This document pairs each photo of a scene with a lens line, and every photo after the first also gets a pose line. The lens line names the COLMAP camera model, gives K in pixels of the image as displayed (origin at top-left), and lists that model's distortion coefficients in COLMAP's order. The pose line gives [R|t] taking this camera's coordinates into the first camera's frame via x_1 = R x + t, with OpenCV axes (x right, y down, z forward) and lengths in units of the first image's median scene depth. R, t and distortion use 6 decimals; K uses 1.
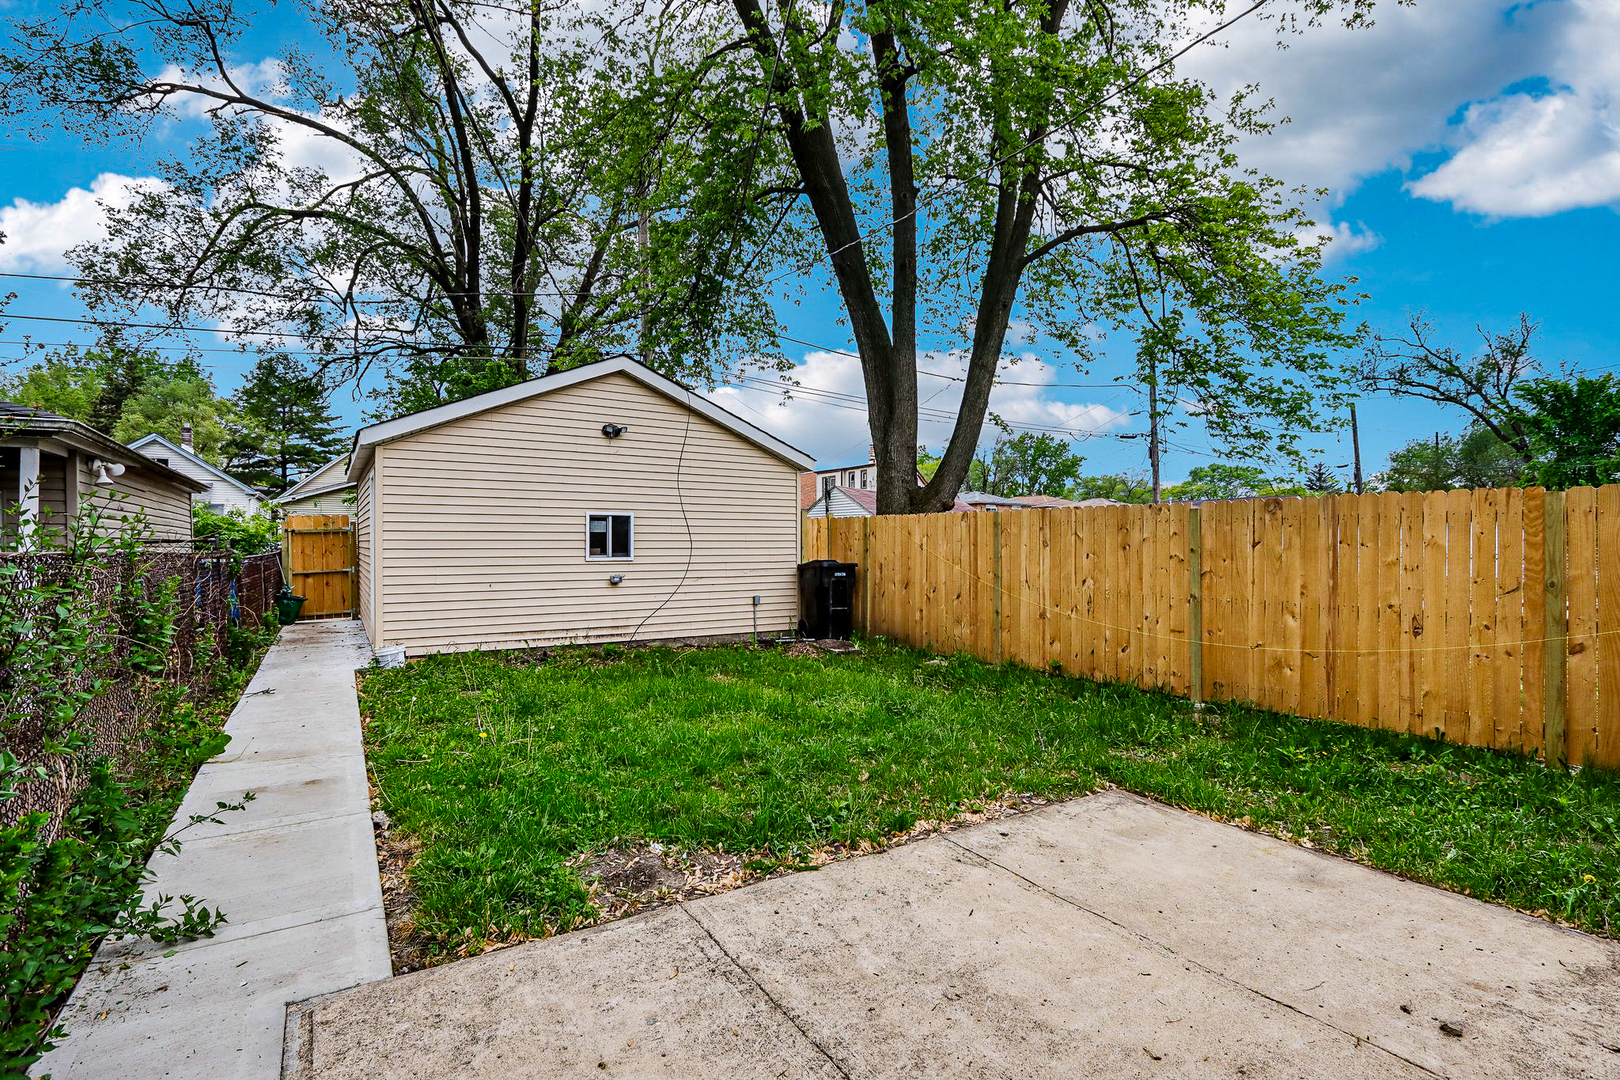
lens RADIAL K [[747.4, 0, 810.0], [0, 747.4, 540.0], [0, 0, 1]] dist [-0.022732, 0.001145]
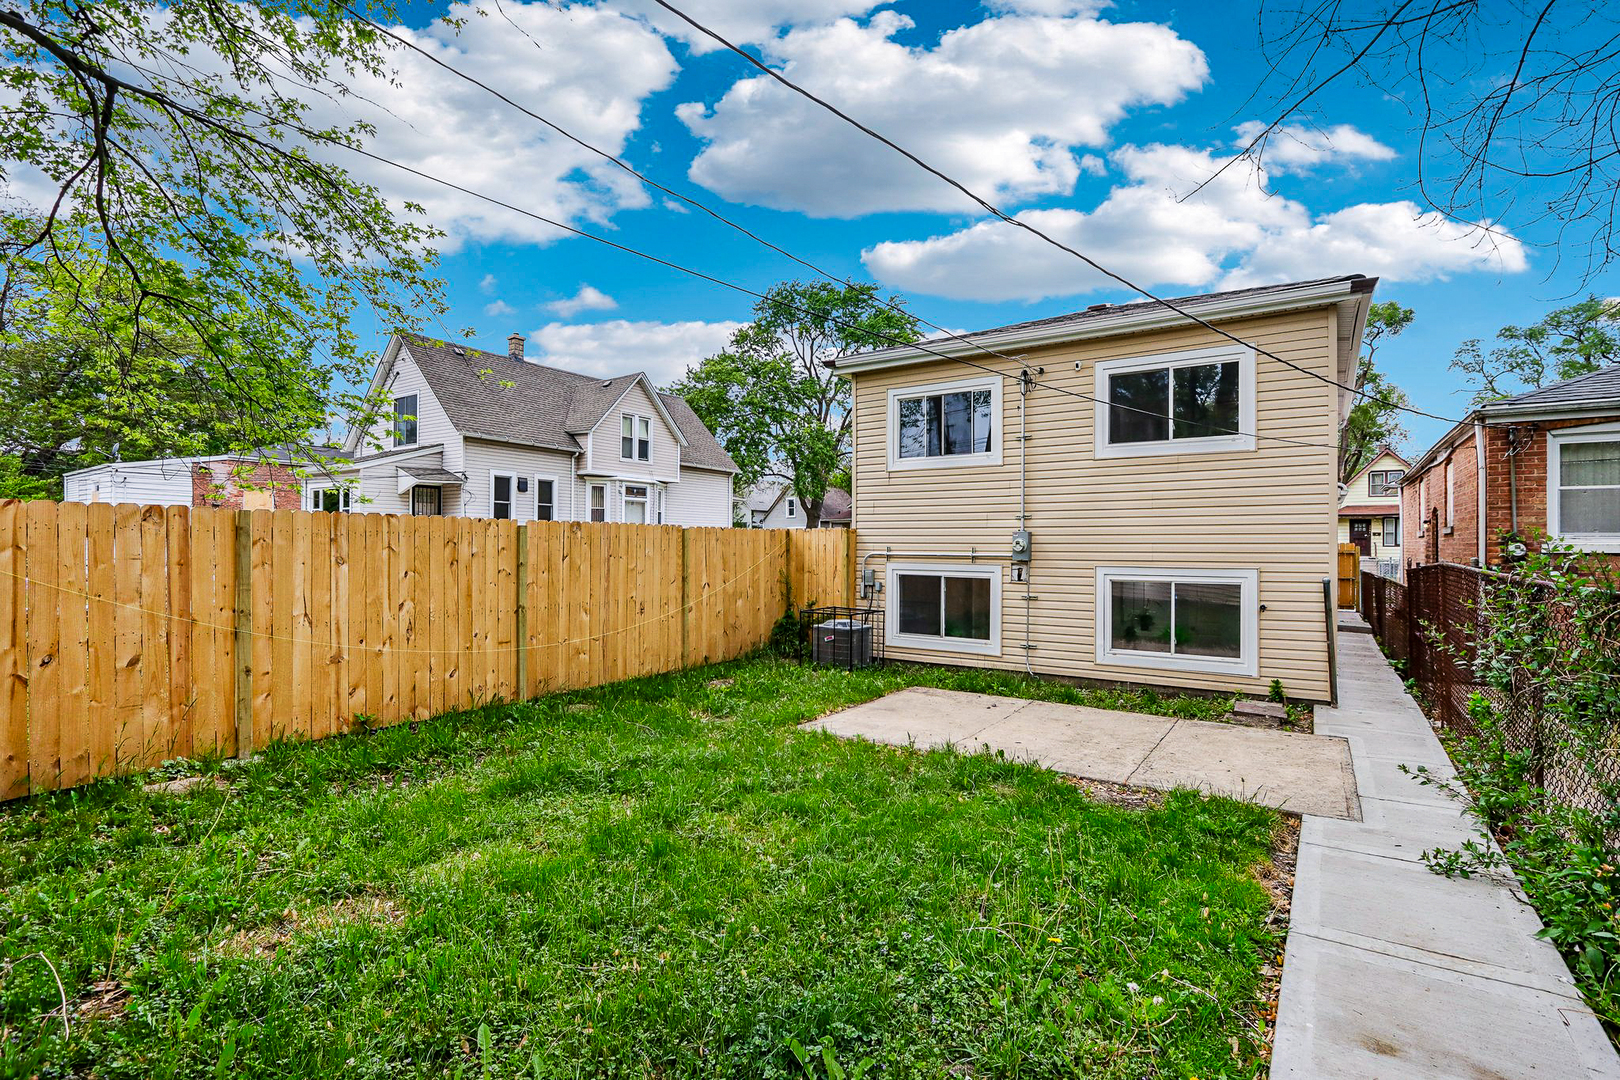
lens RADIAL K [[747.4, 0, 810.0], [0, 747.4, 540.0], [0, 0, 1]] dist [-0.022732, 0.001145]
pose [[-0.379787, 0.004254, 0.925064, -0.710211], [-0.009286, 0.999922, -0.008410, -0.017880], [-0.925027, -0.011785, -0.379717, 1.118882]]
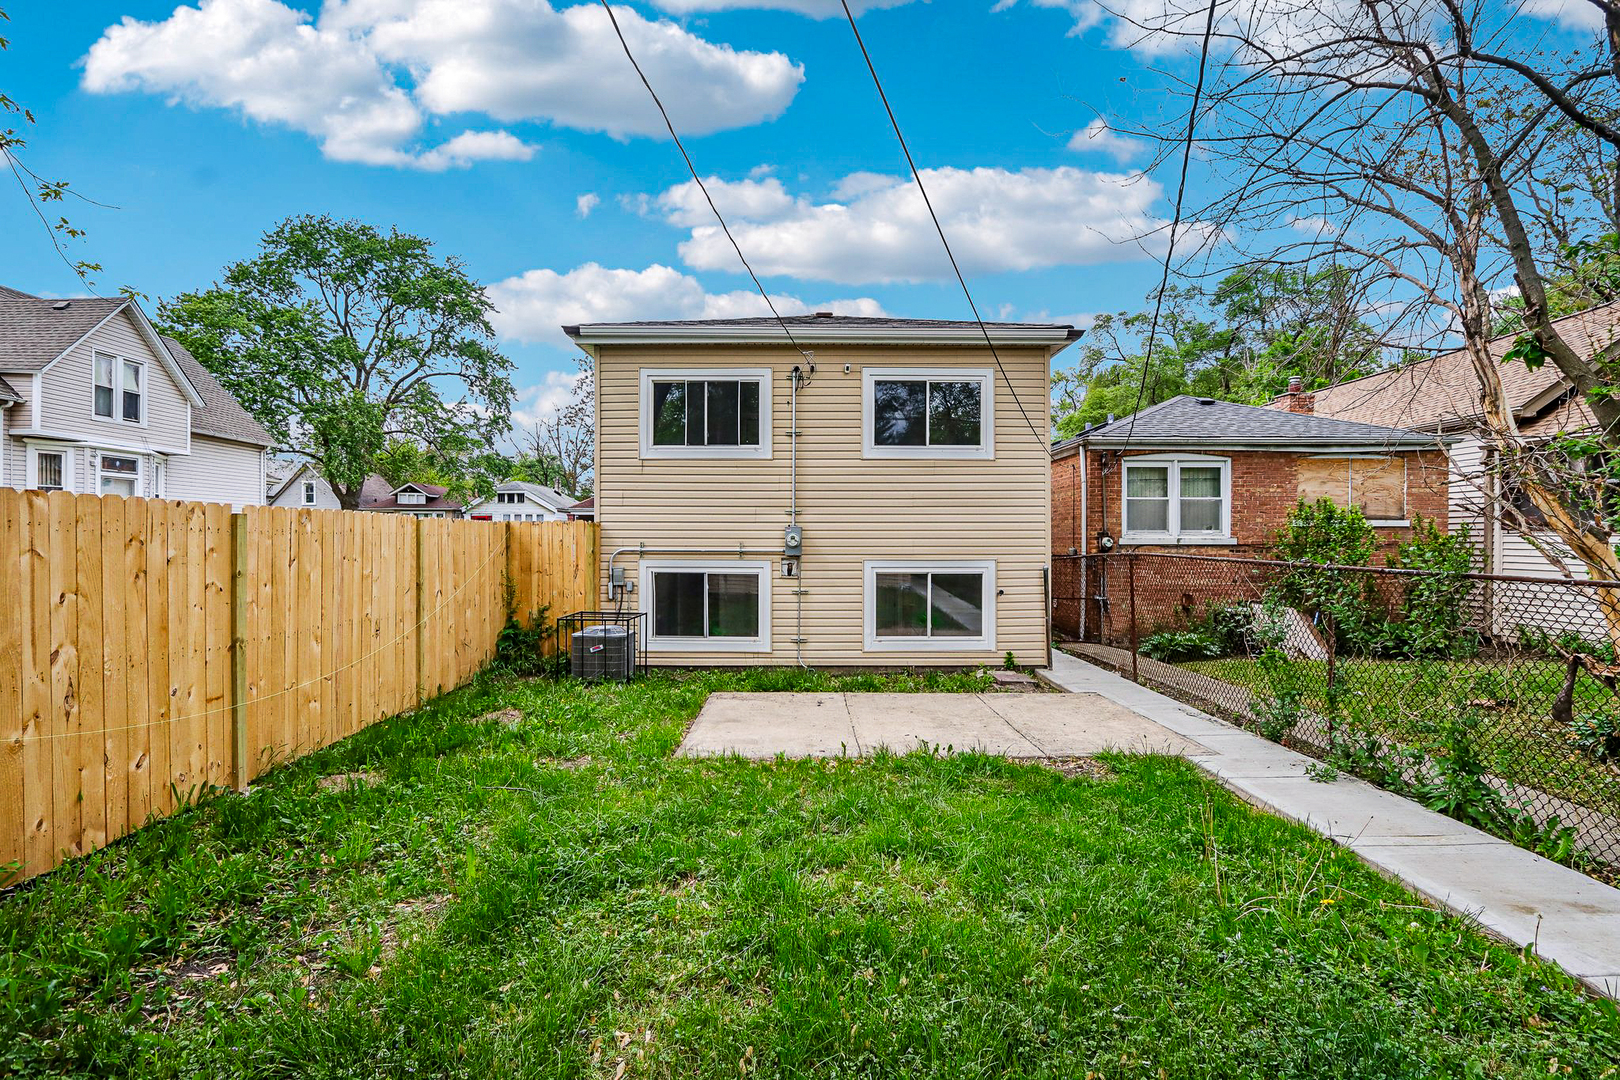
lens RADIAL K [[747.4, 0, 810.0], [0, 747.4, 540.0], [0, 0, 1]] dist [-0.022732, 0.001145]
pose [[-0.837872, -0.002715, 0.545860, -0.336814], [-0.005126, 0.999983, -0.002894, -0.020255], [-0.545843, -0.005223, -0.837871, 1.406021]]
